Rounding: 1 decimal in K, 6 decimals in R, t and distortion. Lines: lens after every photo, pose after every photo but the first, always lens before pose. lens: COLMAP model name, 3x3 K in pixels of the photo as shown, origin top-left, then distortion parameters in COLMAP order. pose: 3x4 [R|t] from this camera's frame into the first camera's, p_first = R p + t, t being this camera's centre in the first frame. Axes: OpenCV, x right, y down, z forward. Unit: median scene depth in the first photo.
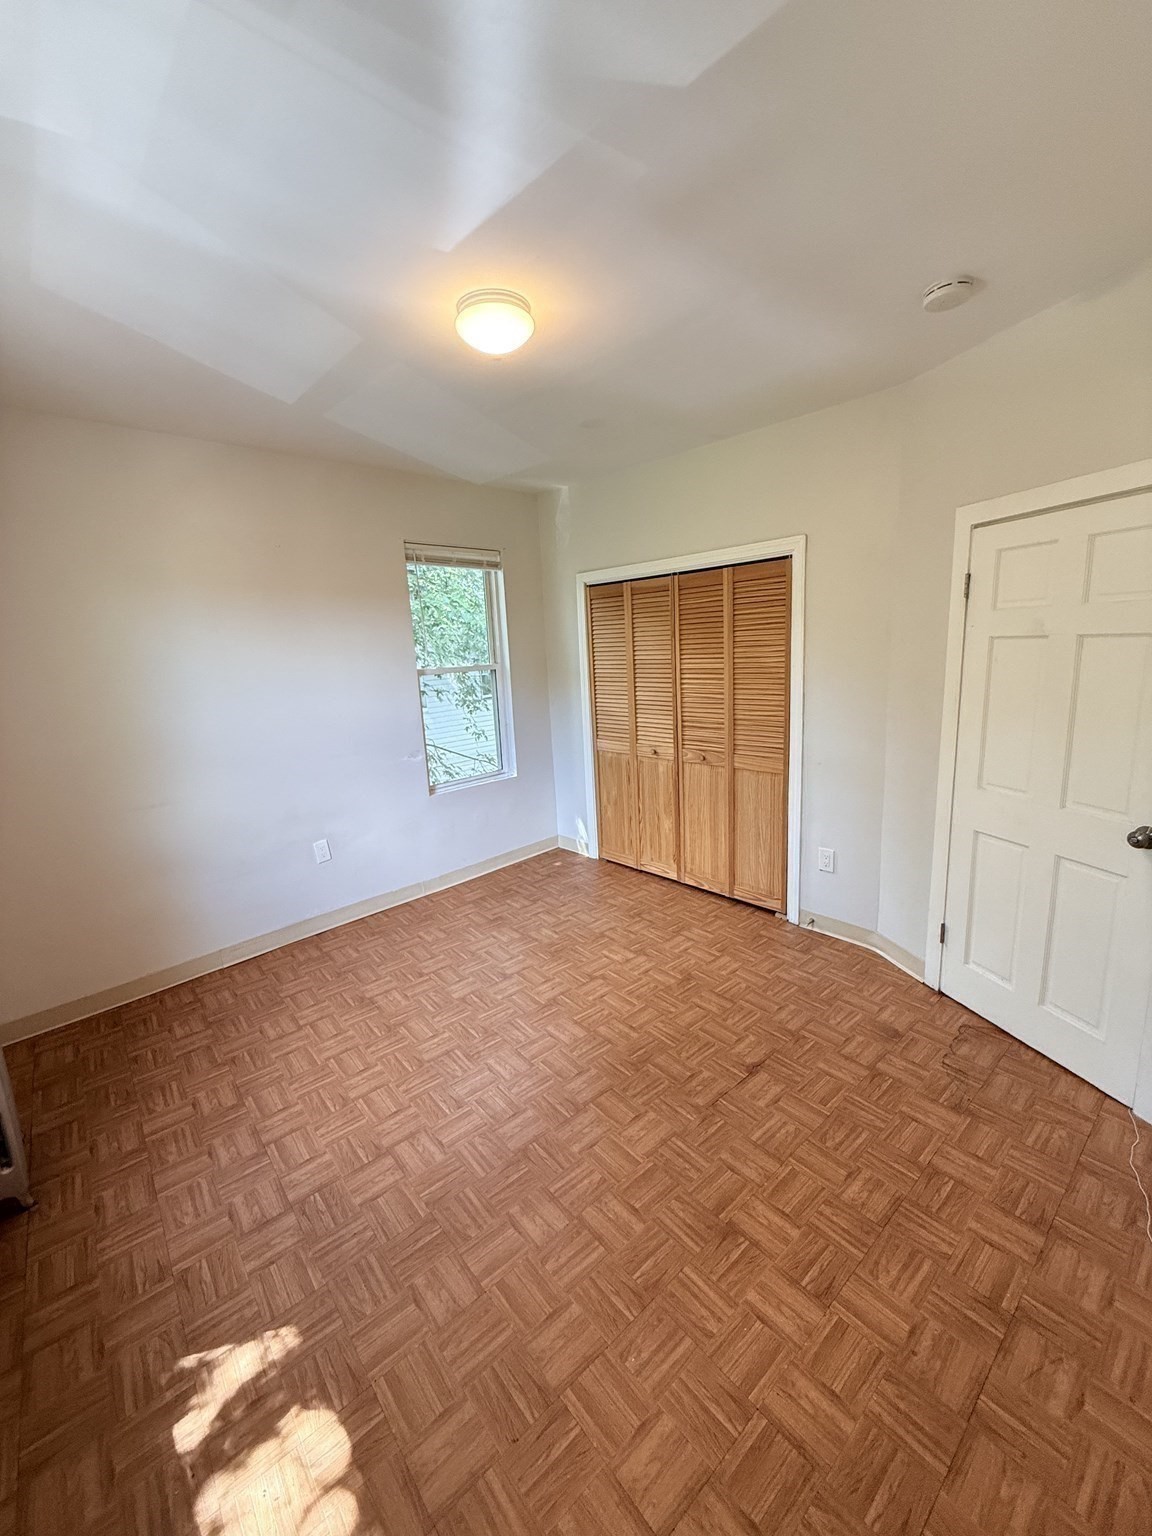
lens RADIAL K [[611.1, 0, 573.6], [0, 611.1, 766.1], [0, 0, 1]] dist [-0.000137, 0.000405]
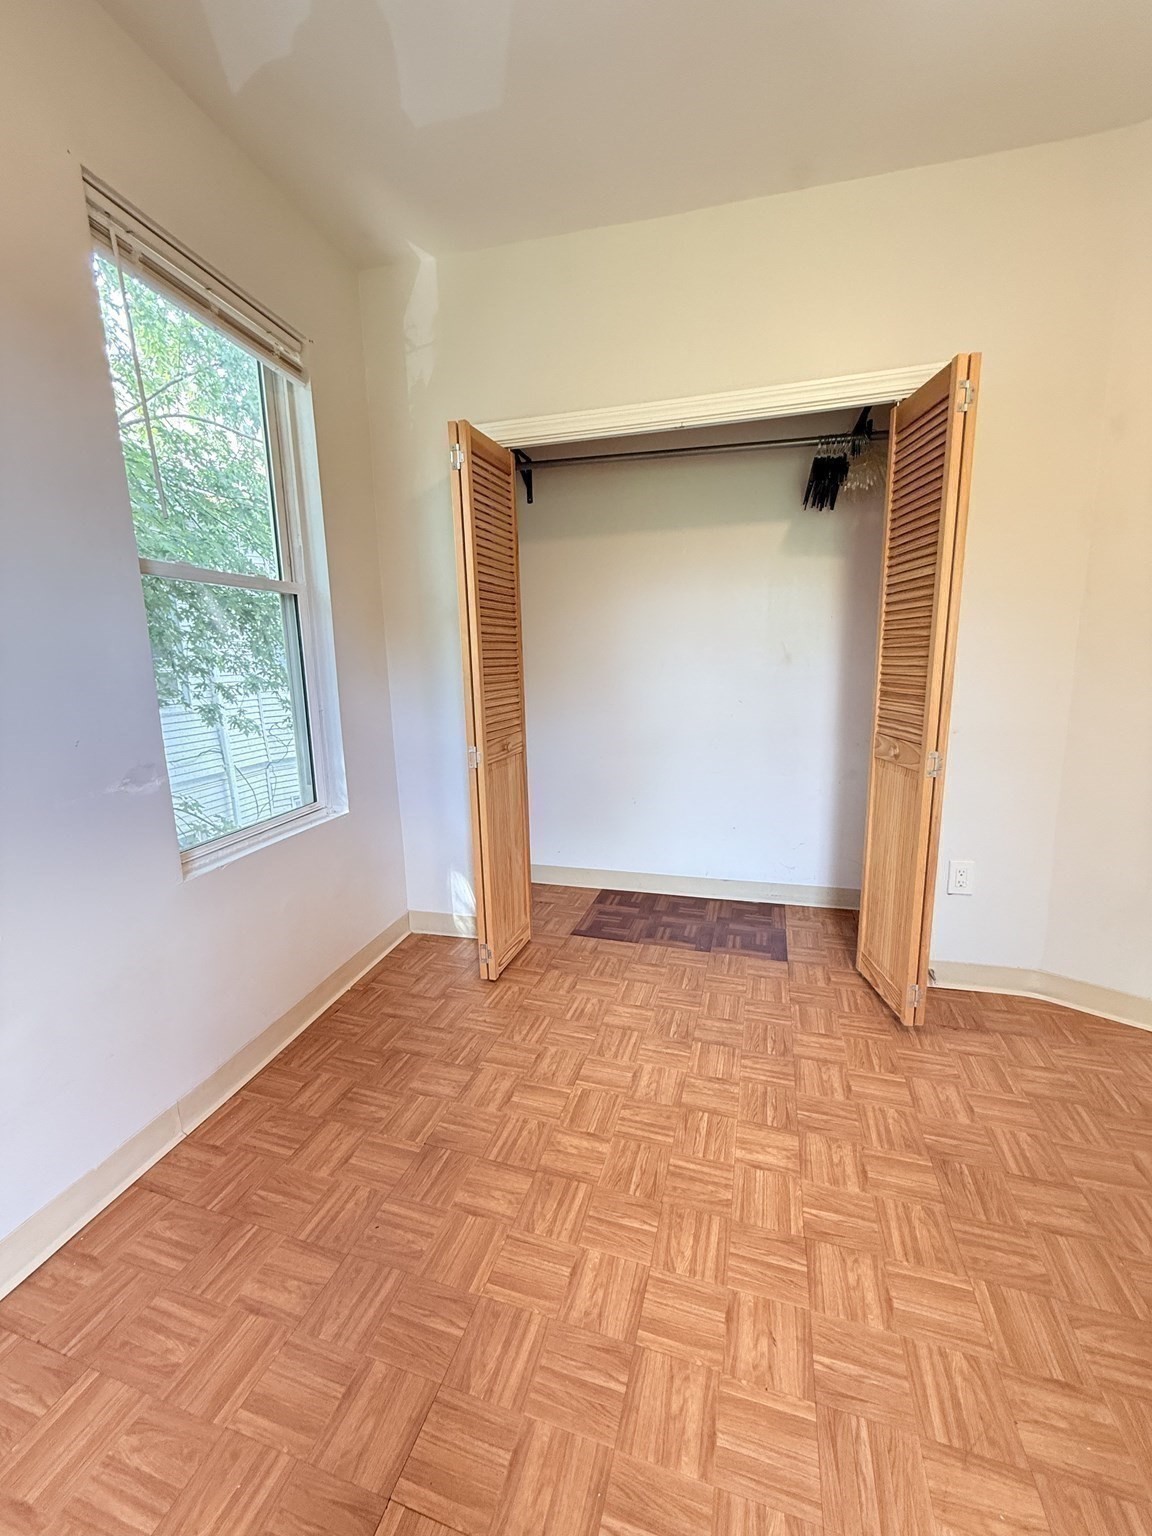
lens RADIAL K [[611.1, 0, 572.3], [0, 611.1, 765.5], [0, 0, 1]] dist [-0.000137, 0.000405]
pose [[0.840531, -0.067038, 0.537599, -0.293958], [0.092542, 0.995497, -0.020551, 0.007267], [-0.533801, 0.067025, 0.842950, 0.669770]]
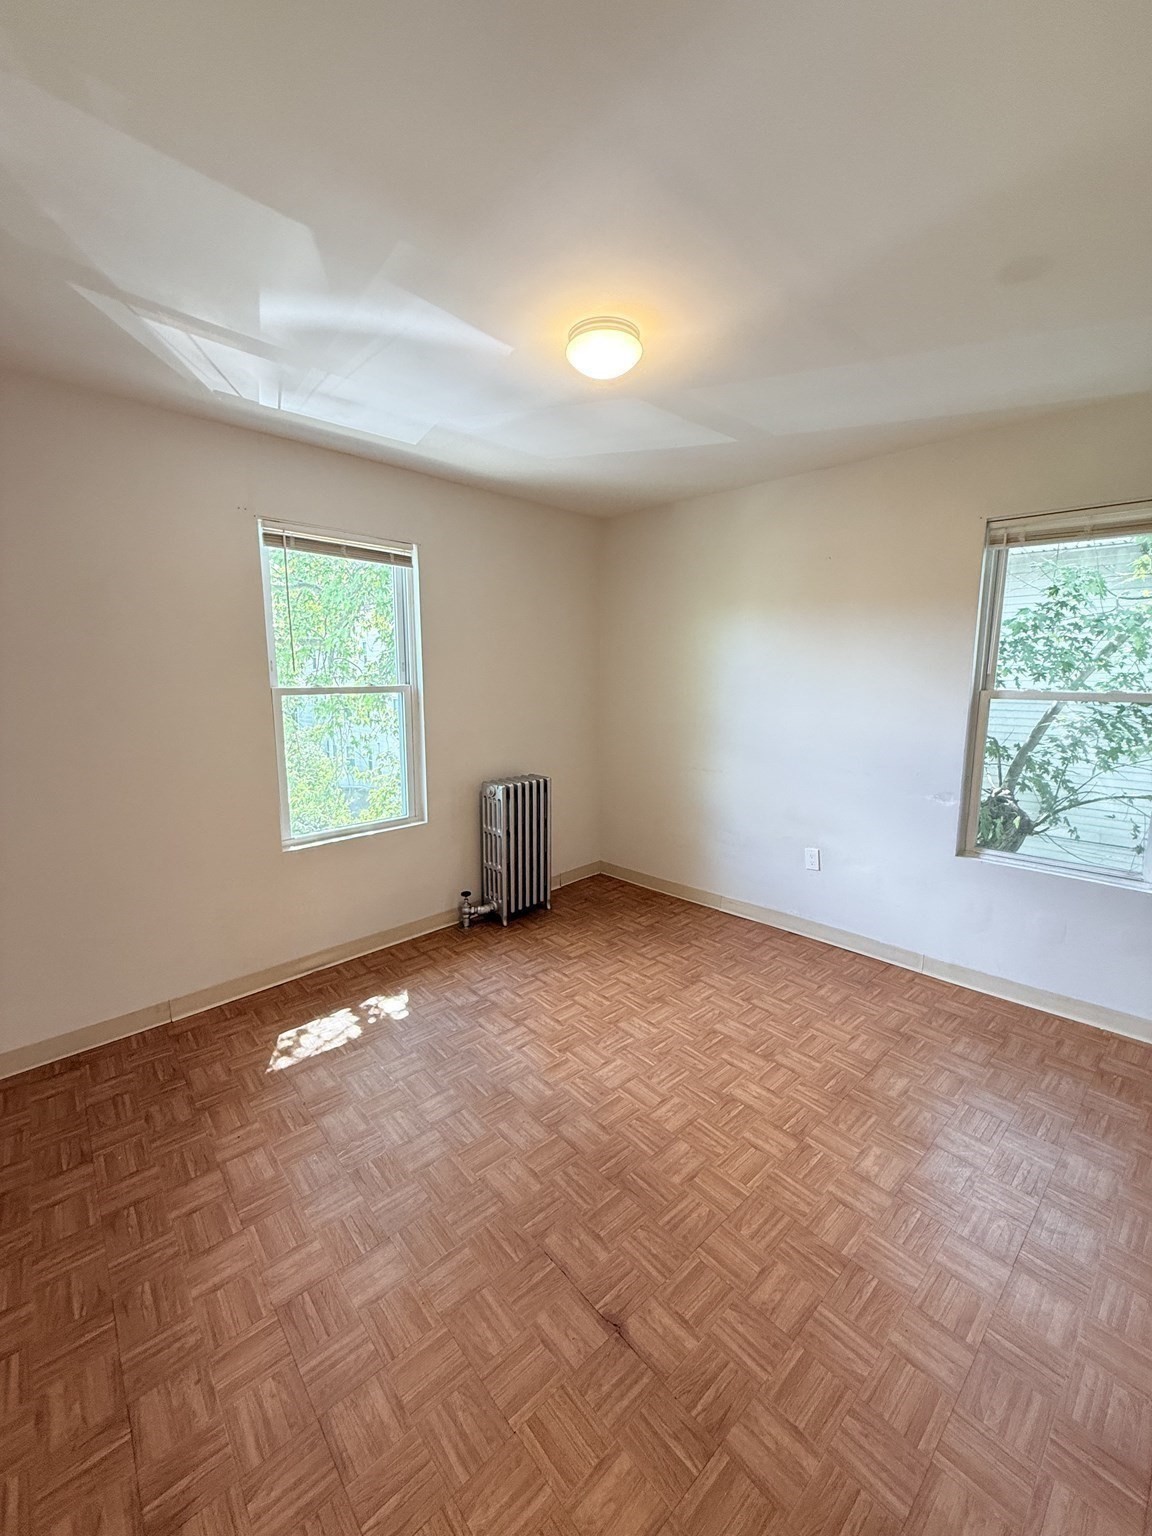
lens RADIAL K [[611.1, 0, 580.0], [0, 611.1, 764.0], [0, 0, 1]] dist [-0.000137, 0.000405]
pose [[0.032450, 0.201077, -0.979038, 0.593667], [-0.201690, 0.960719, 0.190630, -0.140452], [0.978912, 0.191276, 0.071730, 0.592457]]
